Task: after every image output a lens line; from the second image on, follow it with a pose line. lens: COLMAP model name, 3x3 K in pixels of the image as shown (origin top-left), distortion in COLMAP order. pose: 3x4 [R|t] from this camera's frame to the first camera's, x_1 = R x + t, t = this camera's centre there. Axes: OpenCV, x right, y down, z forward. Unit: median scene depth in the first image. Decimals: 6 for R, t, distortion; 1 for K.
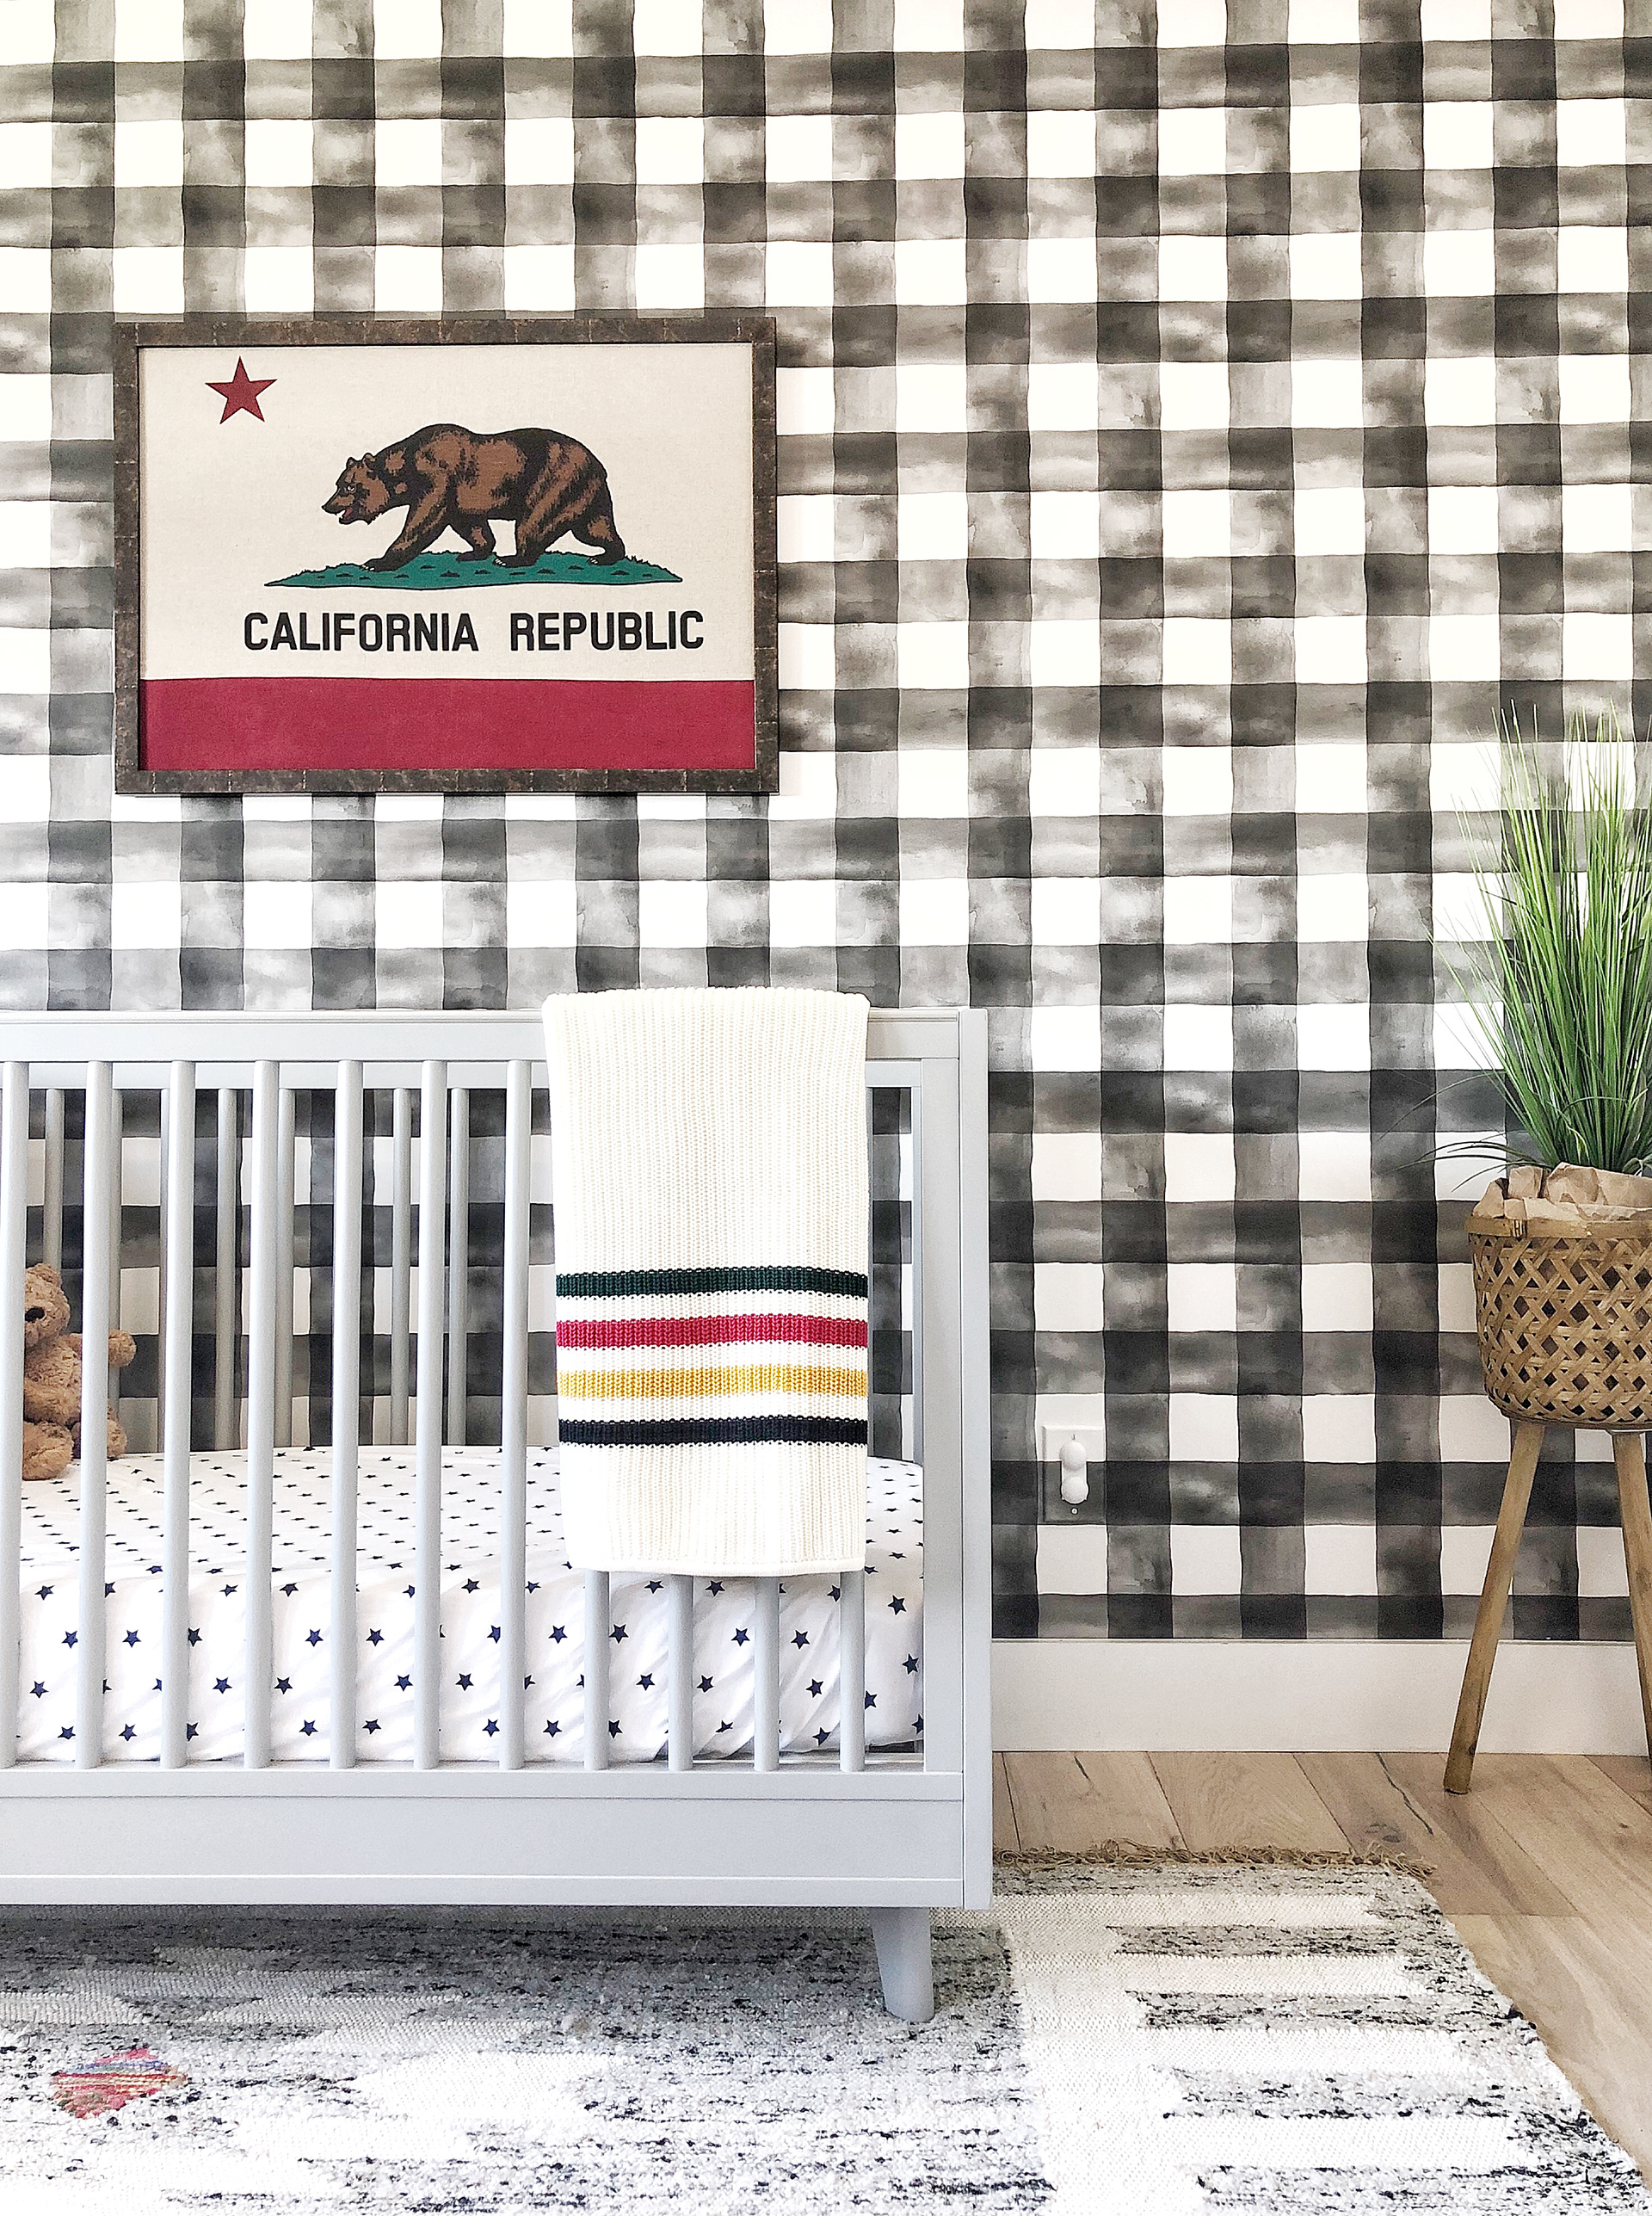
lens RADIAL K [[1854.9, 0, 833.5], [0, 1854.9, 1079.9], [0, 0, 1]] dist [0.019153, -0.006150]
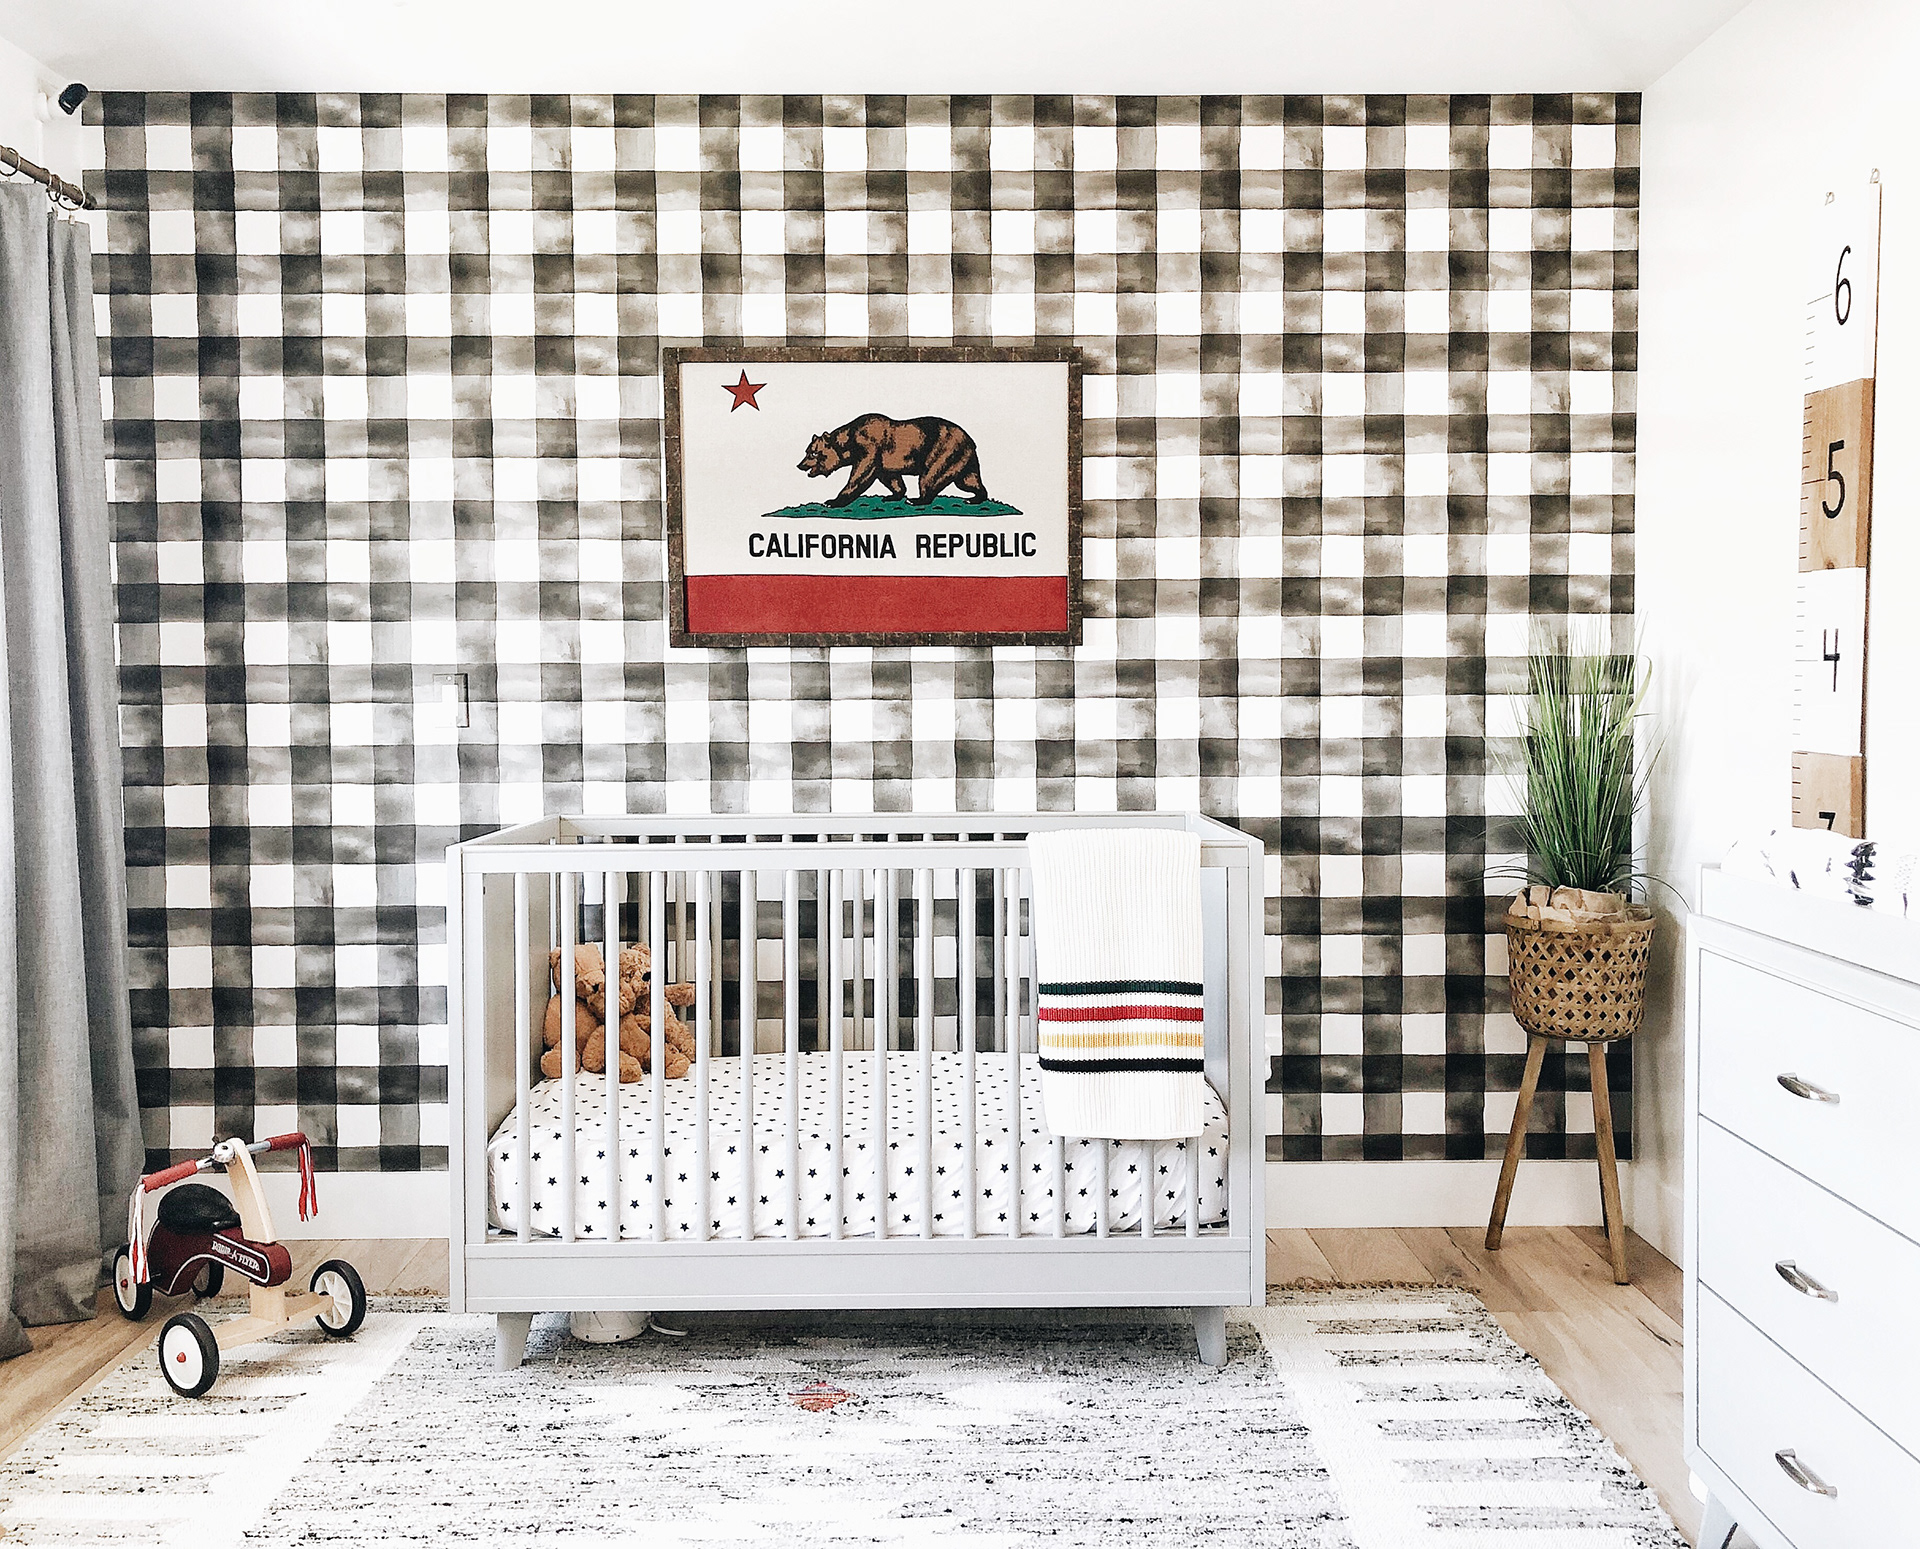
lens RADIAL K [[1714.5, 0, 955.9], [0, 1714.5, 744.6], [0, 0, 1]] dist [0.124066, -0.334328]
pose [[0.999294, -0.003942, 0.037367, -0.195684], [0.001452, 0.997790, 0.066438, -0.168506], [-0.037547, -0.066337, 0.997091, -0.487912]]
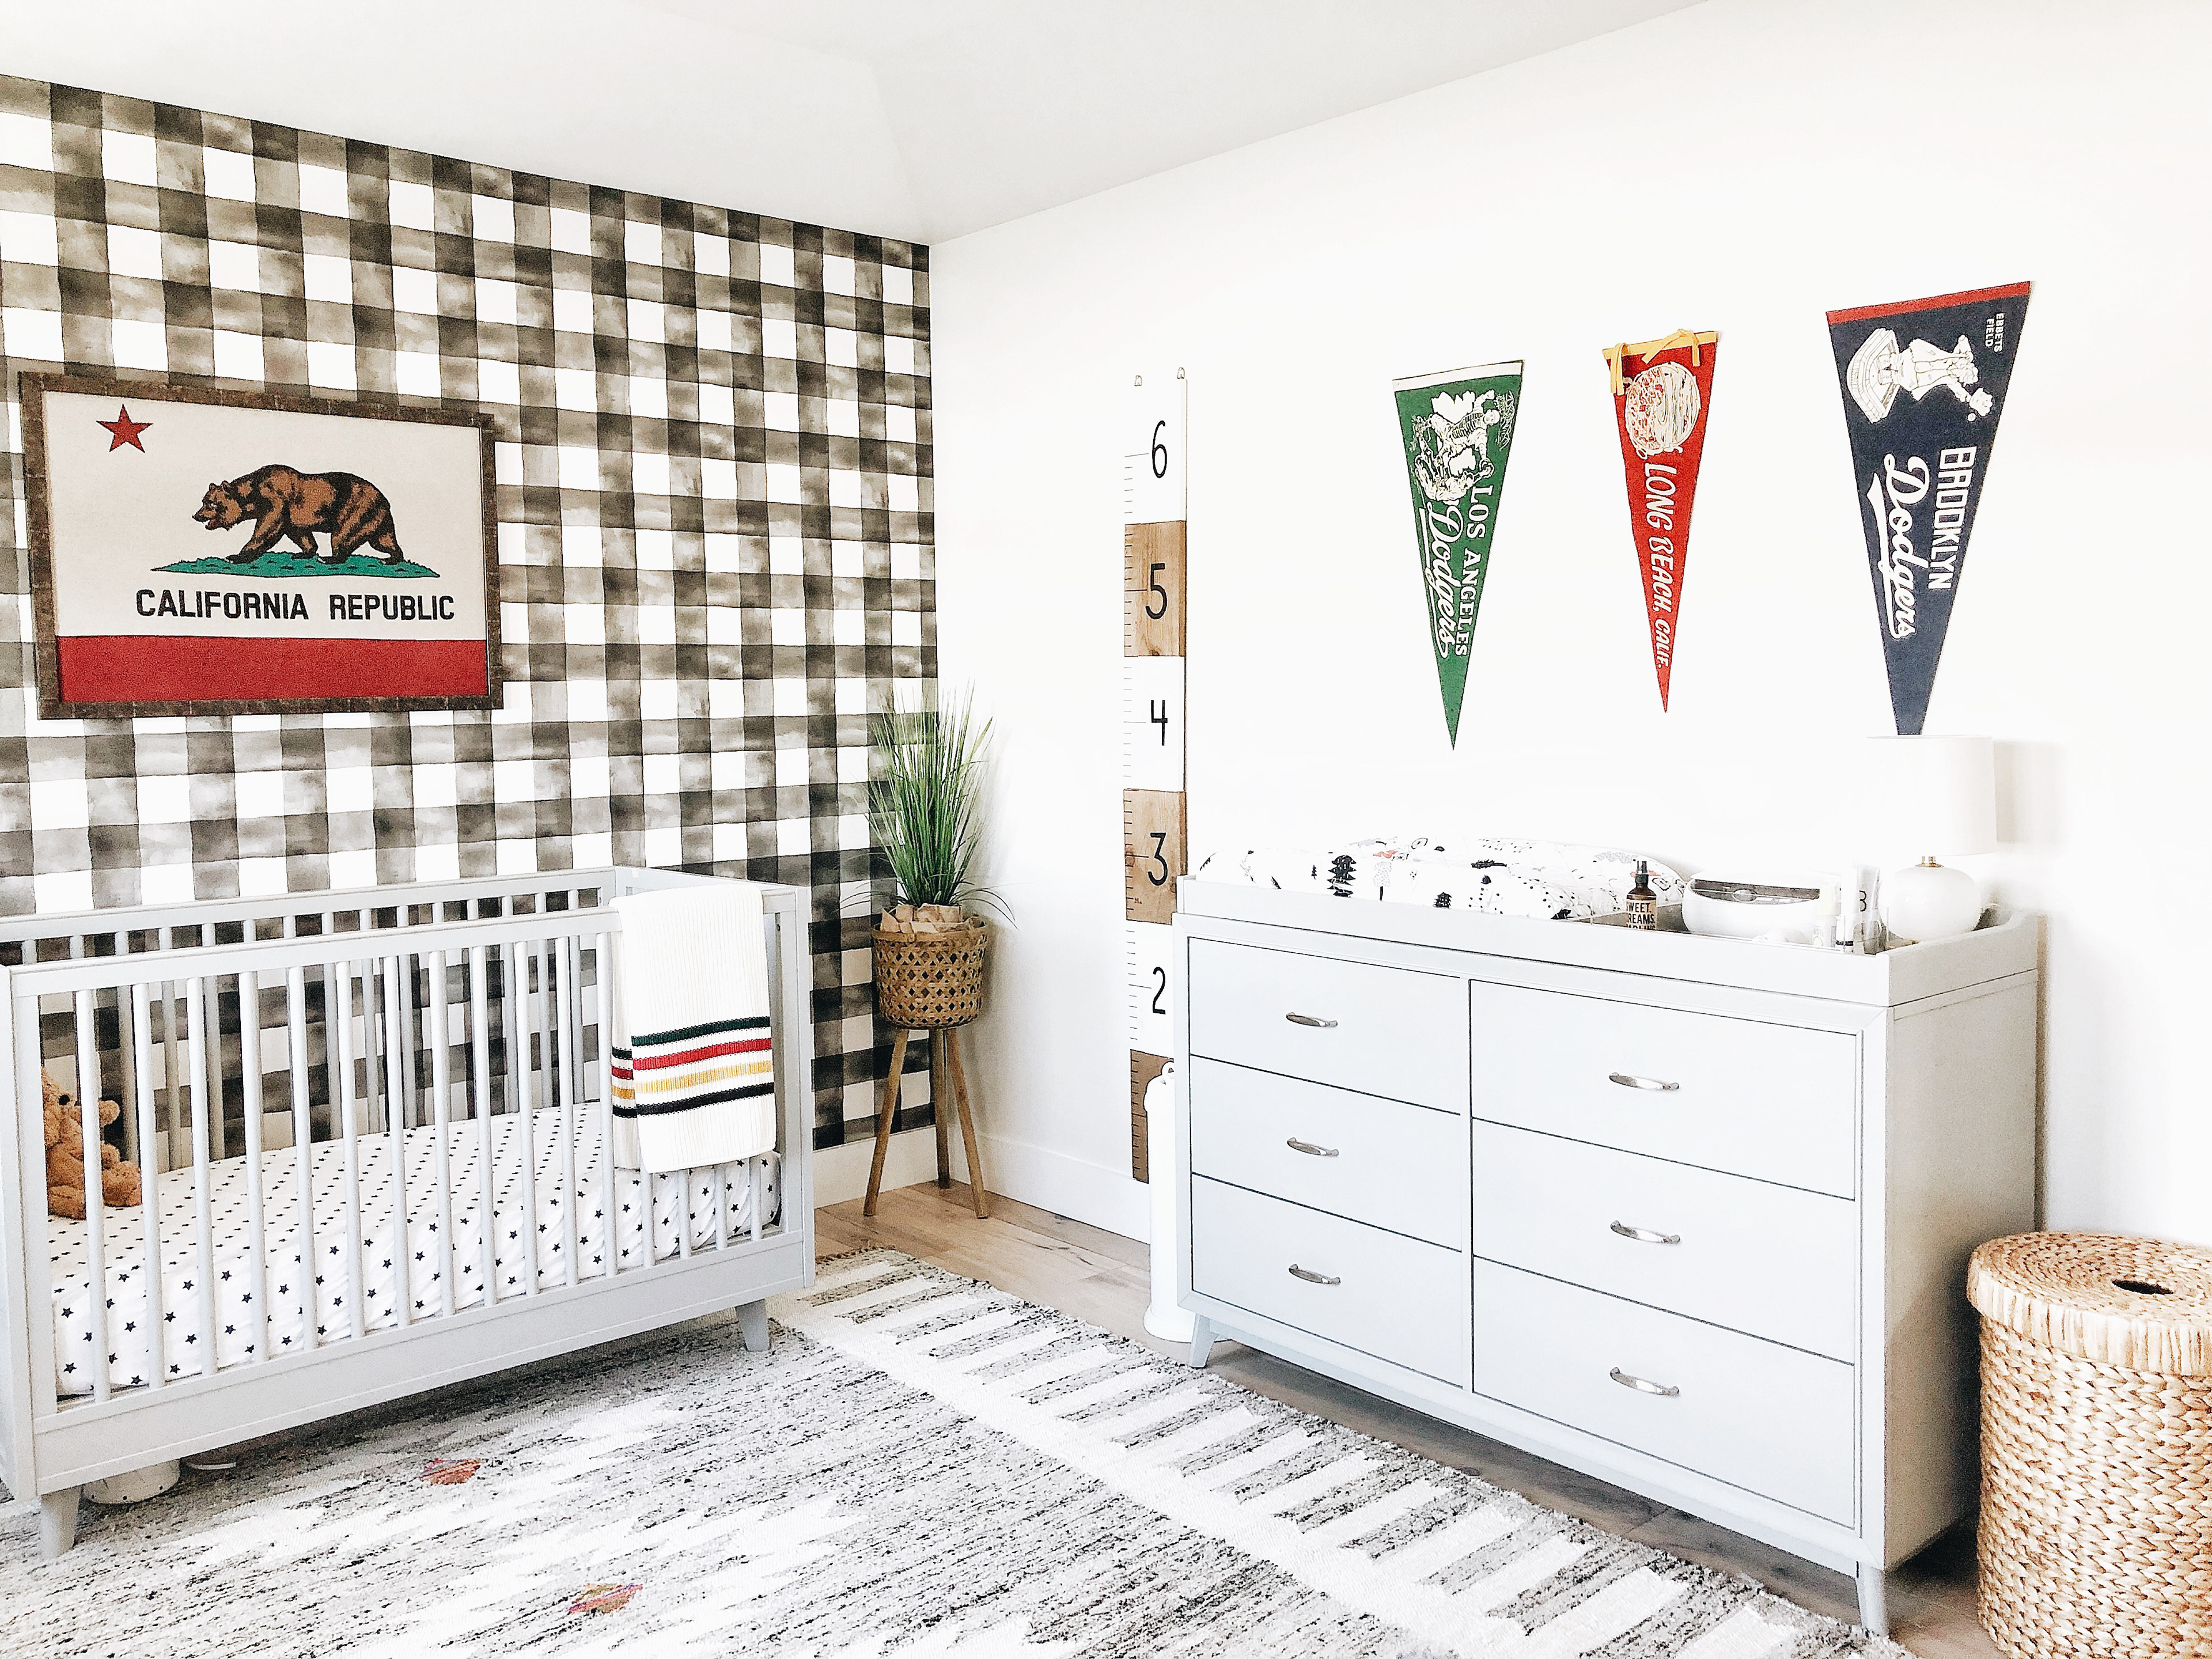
lens RADIAL K [[1798.4, 0, 1105.4], [0, 1798.4, 801.4], [0, 0, 1]] dist [0.009358, -0.004722]
pose [[0.729062, -0.052174, 0.682456, -0.724595], [-0.009035, 0.996270, 0.085816, -0.214928], [-0.684388, -0.068731, 0.725871, -0.512257]]
